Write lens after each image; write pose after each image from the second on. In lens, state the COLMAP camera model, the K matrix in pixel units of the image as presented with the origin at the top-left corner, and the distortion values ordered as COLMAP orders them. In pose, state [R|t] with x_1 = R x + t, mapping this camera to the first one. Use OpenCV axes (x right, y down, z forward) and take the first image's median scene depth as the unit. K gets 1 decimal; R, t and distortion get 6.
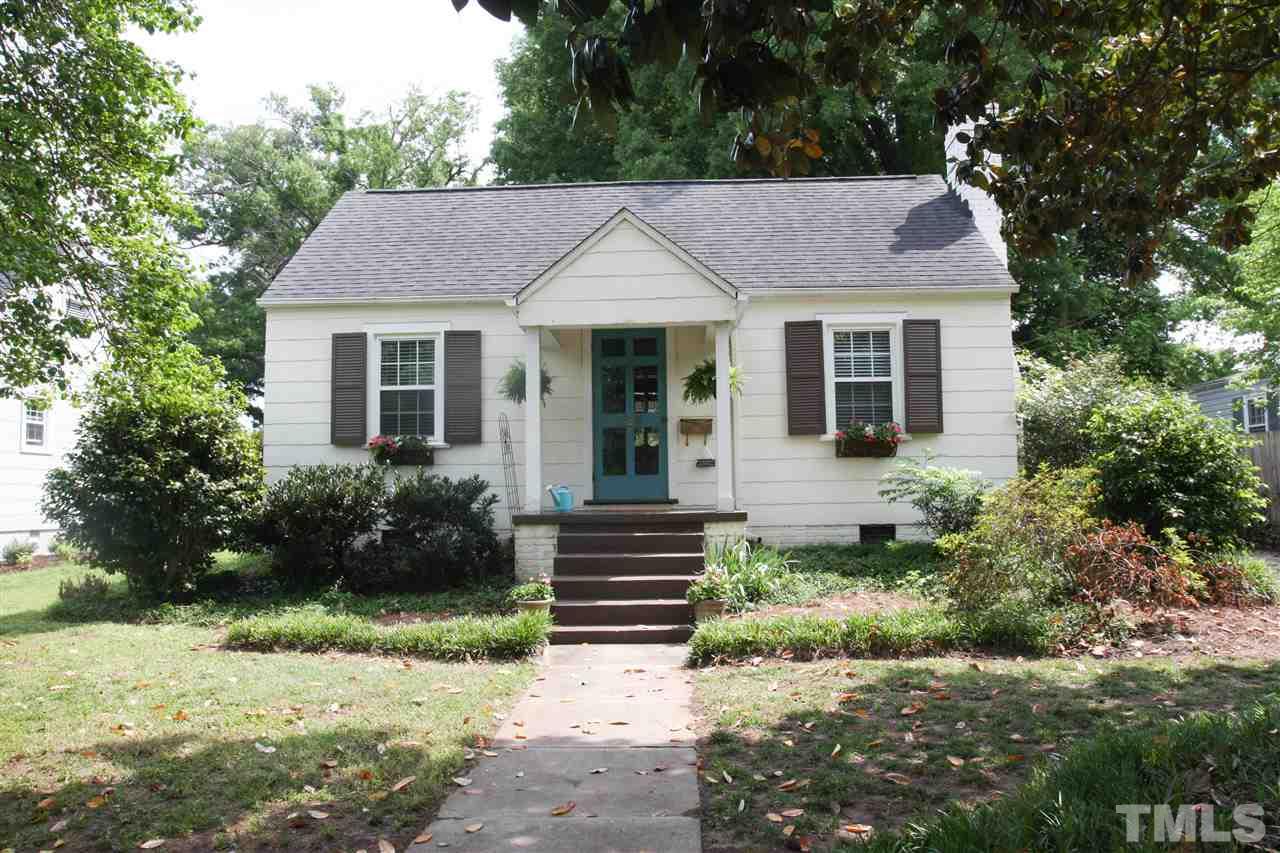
lens RADIAL K [[1003.9, 0, 638.7], [0, 1003.9, 426.1], [0, 0, 1]] dist [-0.085873, 0.041759]
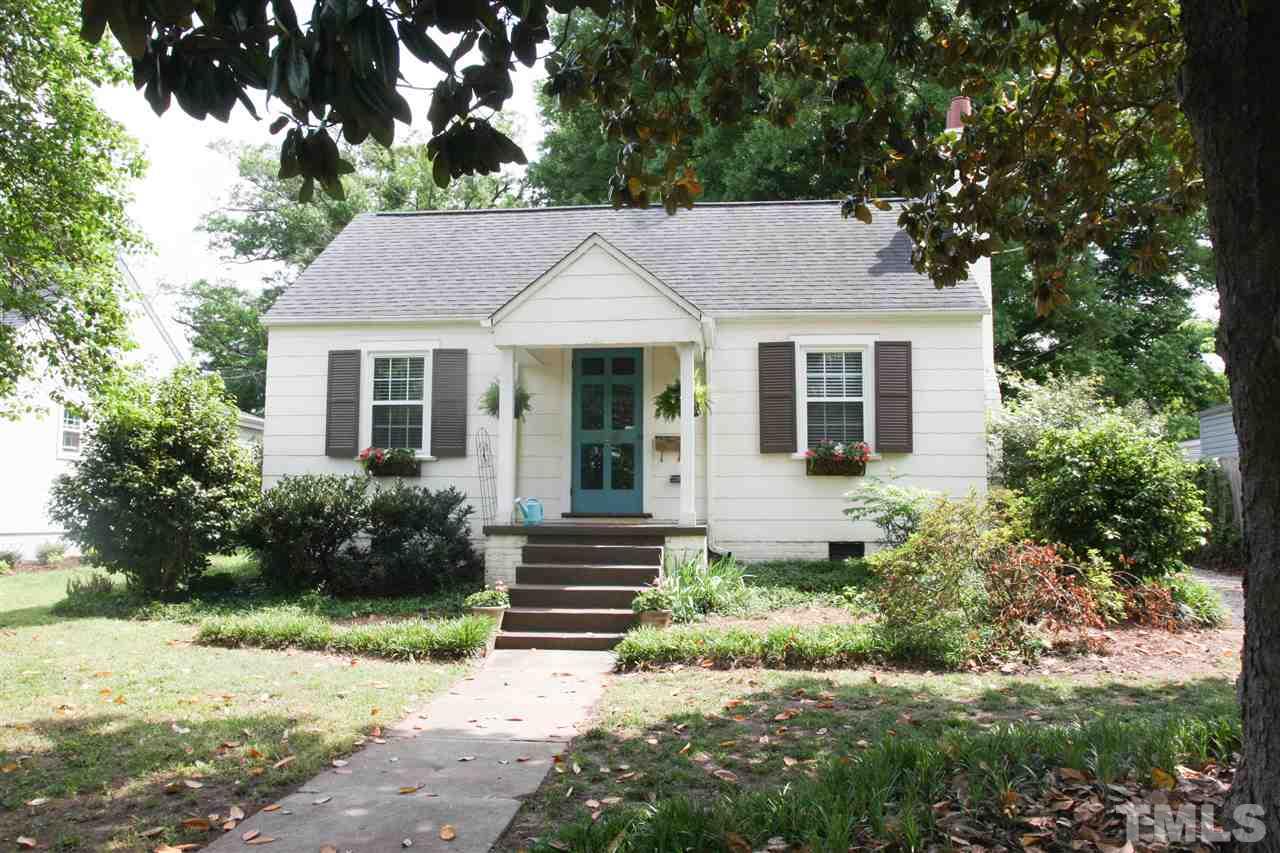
lens RADIAL K [[1003.9, 0, 636.2], [0, 1003.9, 427.1], [0, 0, 1]] dist [-0.085873, 0.041759]
pose [[0.998119, 0.012364, -0.060045, 0.098566], [-0.013169, 0.999828, -0.013033, -0.002768], [0.059874, 0.013799, 0.998111, -0.039032]]
